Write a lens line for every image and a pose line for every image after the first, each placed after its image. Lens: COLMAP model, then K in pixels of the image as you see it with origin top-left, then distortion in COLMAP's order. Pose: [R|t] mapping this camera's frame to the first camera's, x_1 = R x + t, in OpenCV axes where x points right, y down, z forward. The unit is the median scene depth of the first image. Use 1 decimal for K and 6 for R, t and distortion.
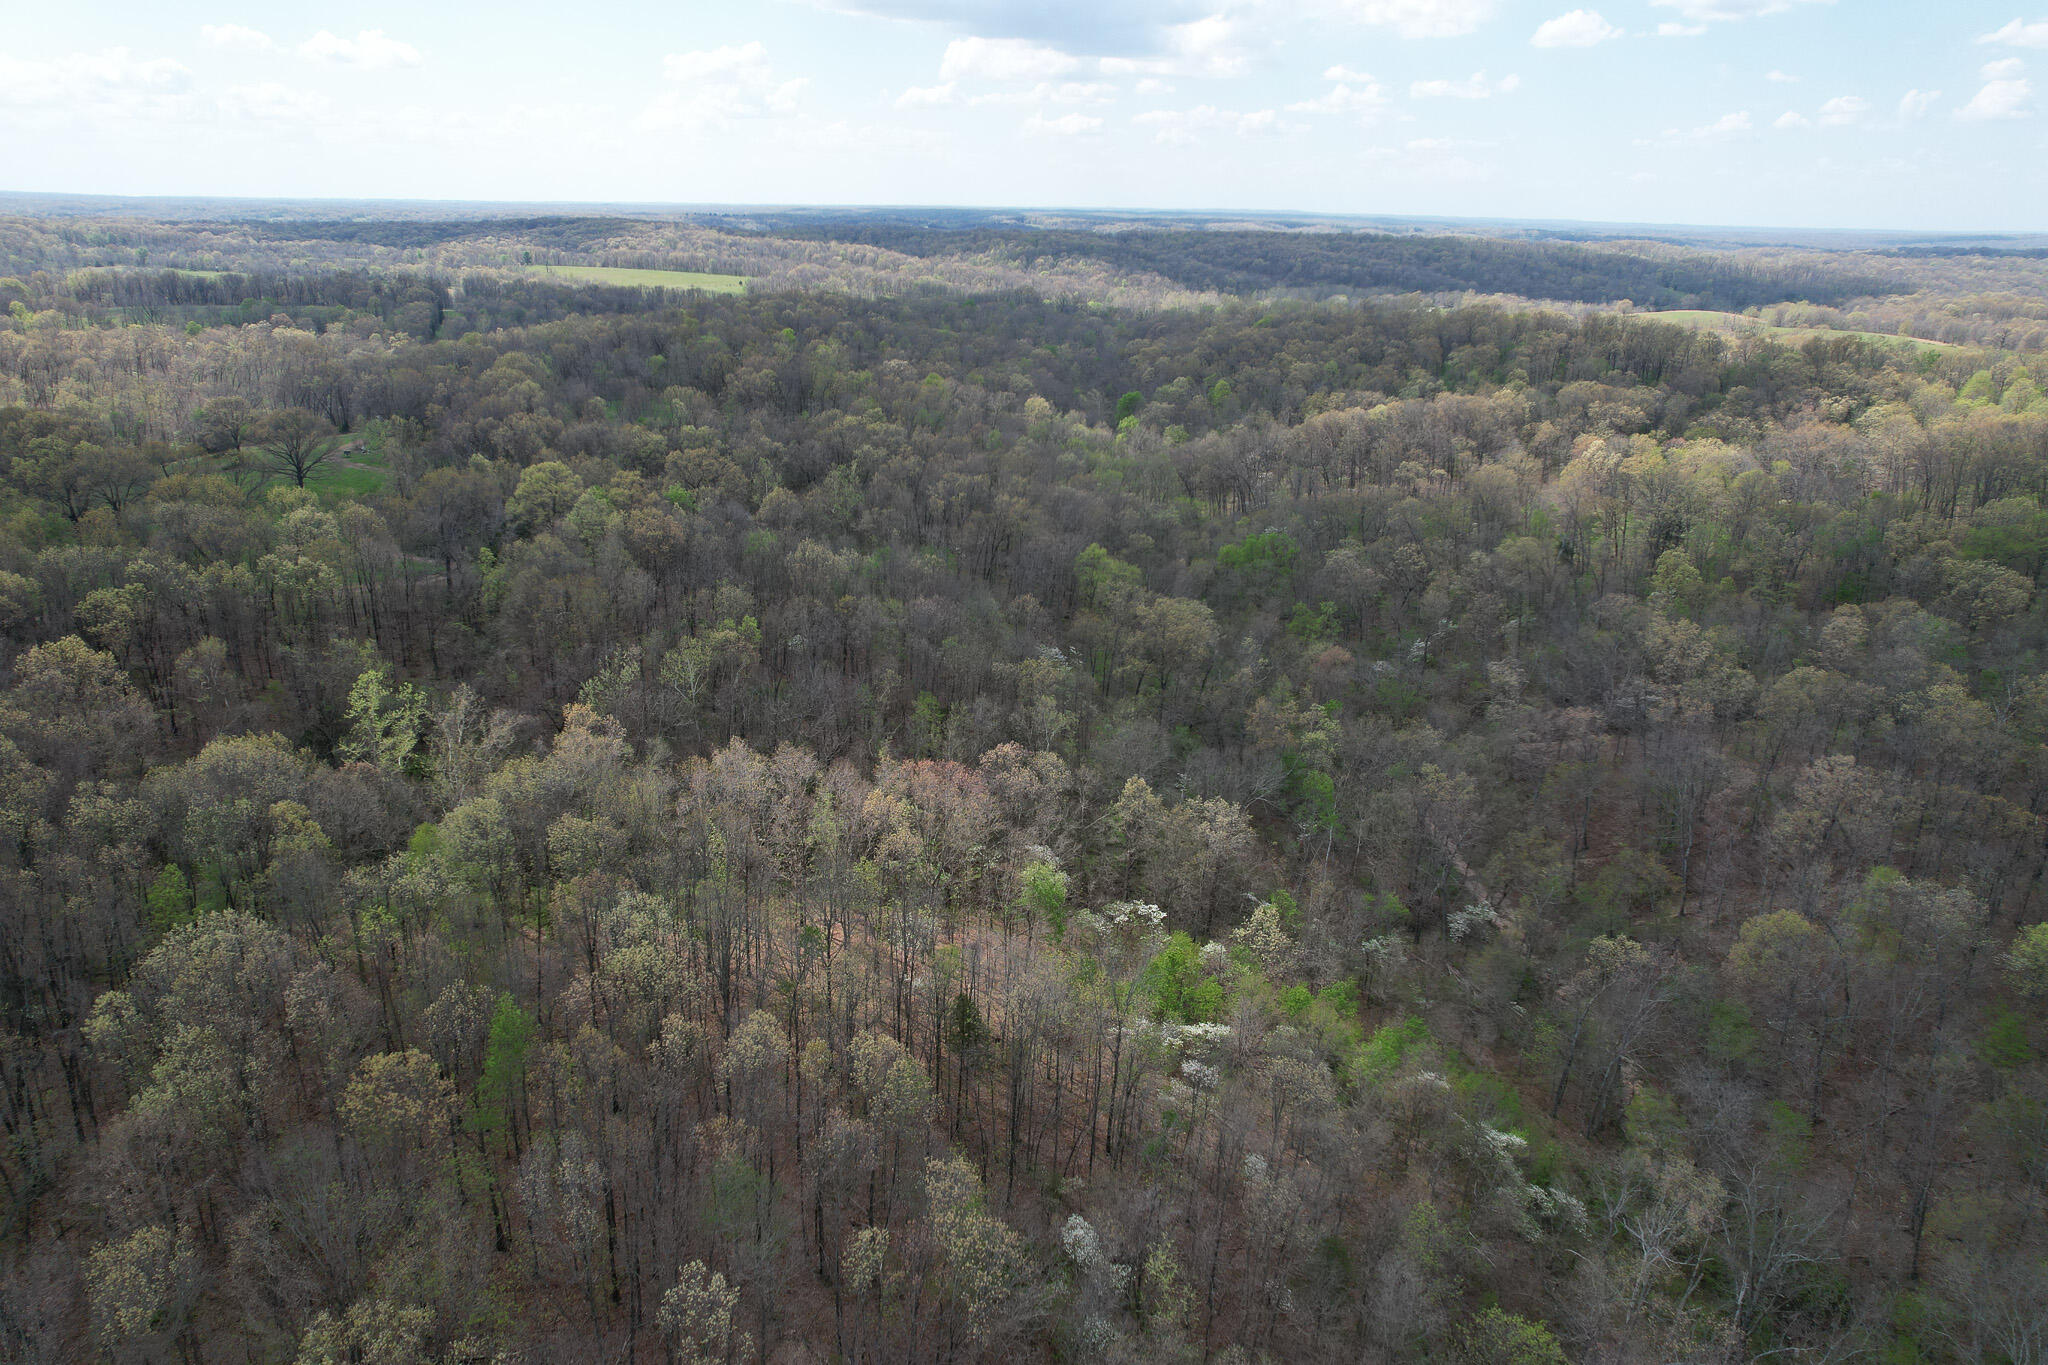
lens RADIAL K [[1309.5, 0, 1015.7], [0, 1309.5, 673.0], [0, 0, 1]] dist [-0.074618, 0.065806]
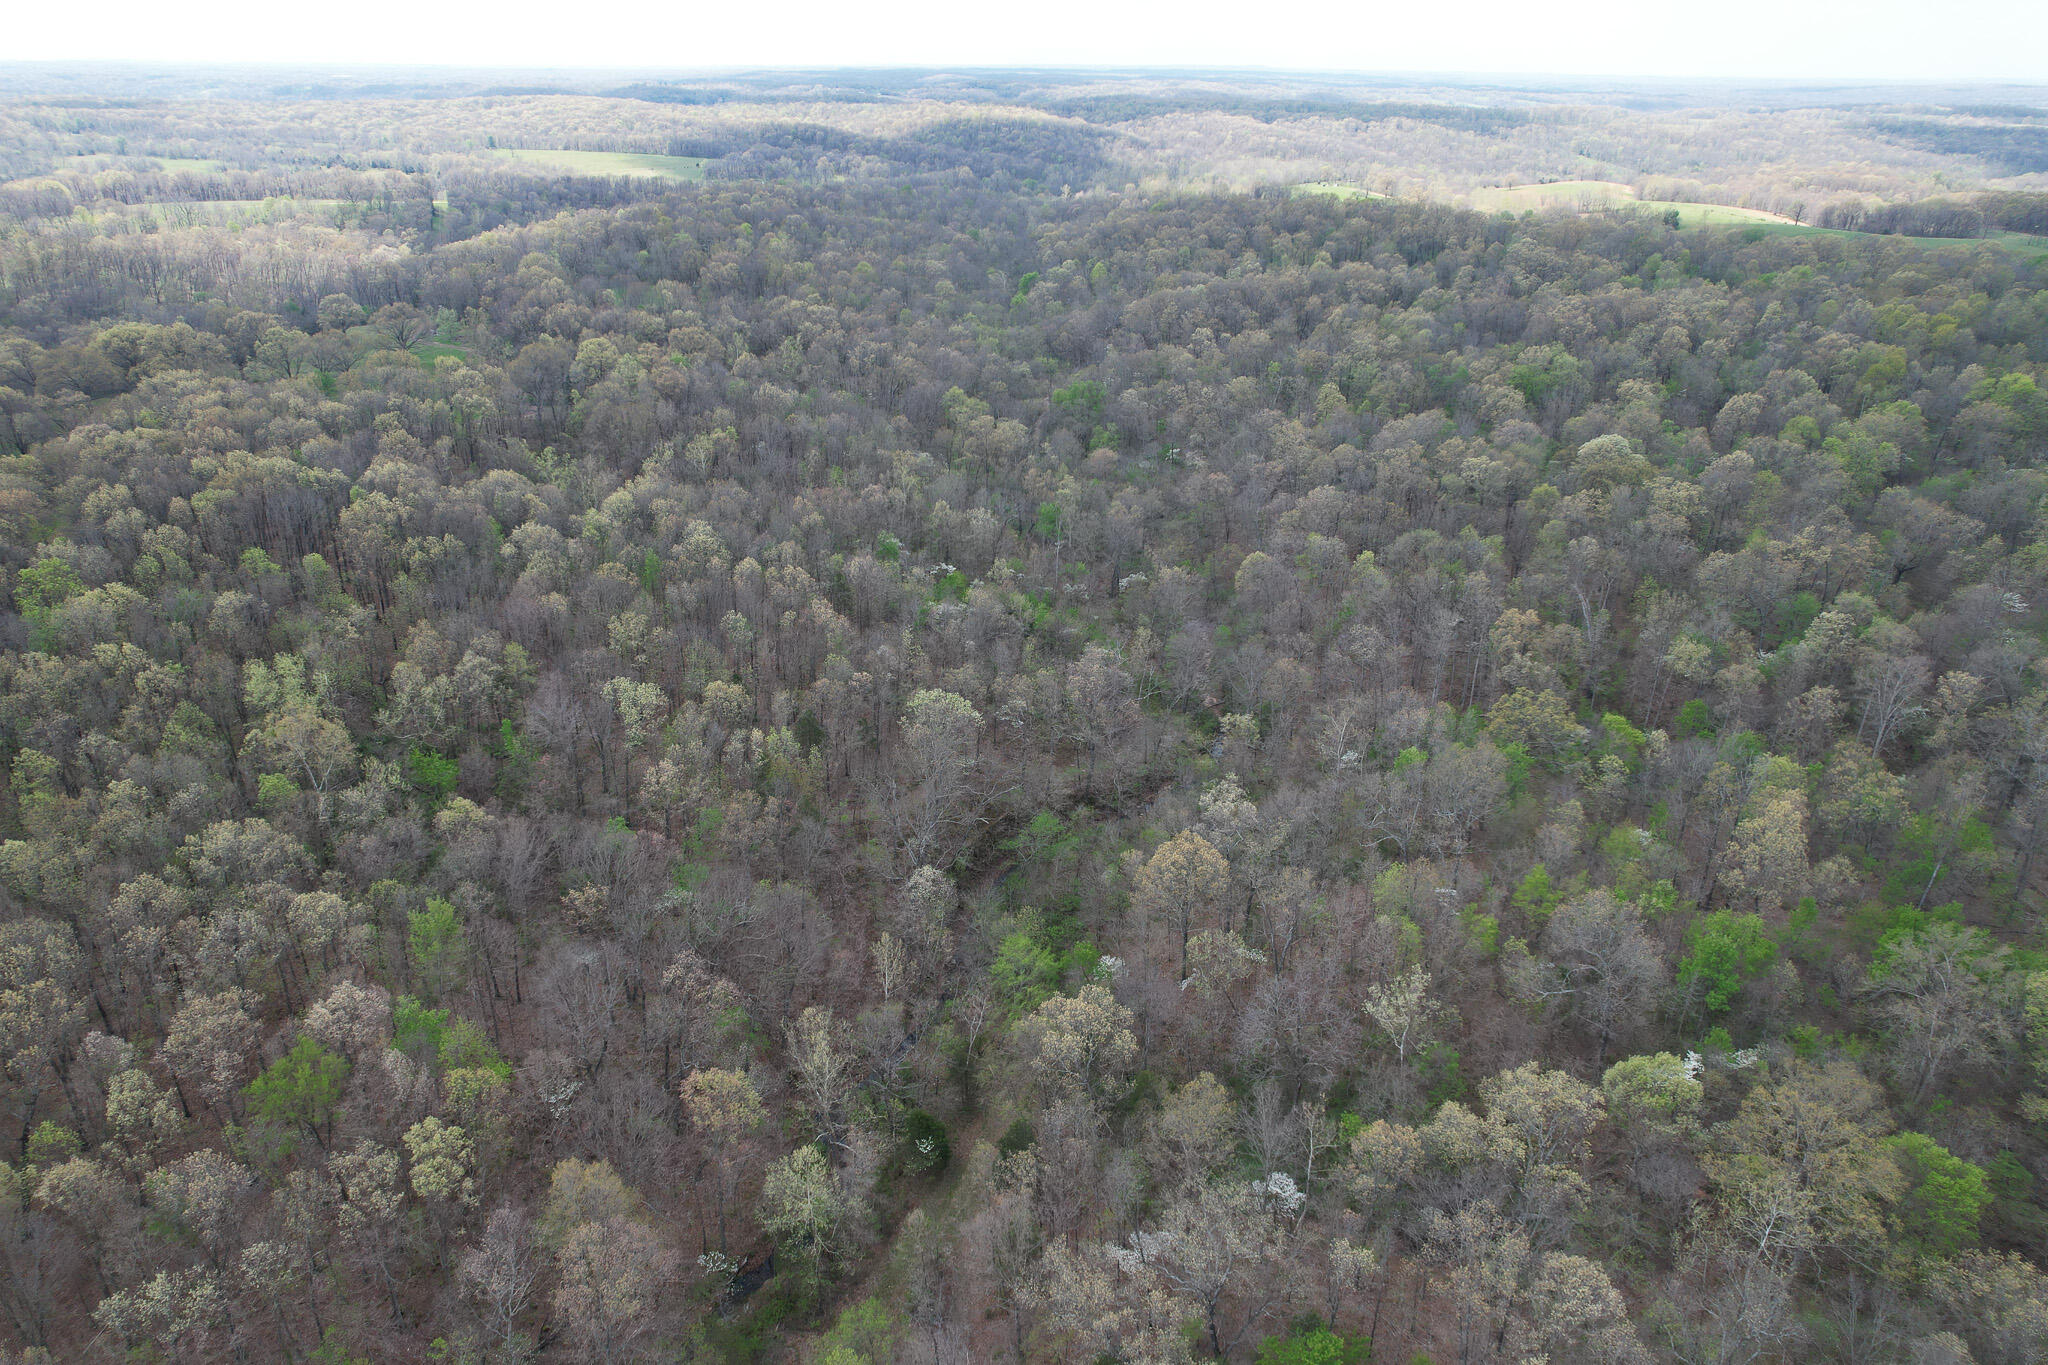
lens RADIAL K [[1309.5, 0, 1018.1], [0, 1309.5, 682.7], [0, 0, 1]] dist [-0.074618, 0.065806]
pose [[0.999513, -0.020881, 0.023203, 0.076794], [0.018388, 0.994521, 0.102902, 0.075275], [-0.025224, -0.102426, 0.994421, -0.460885]]
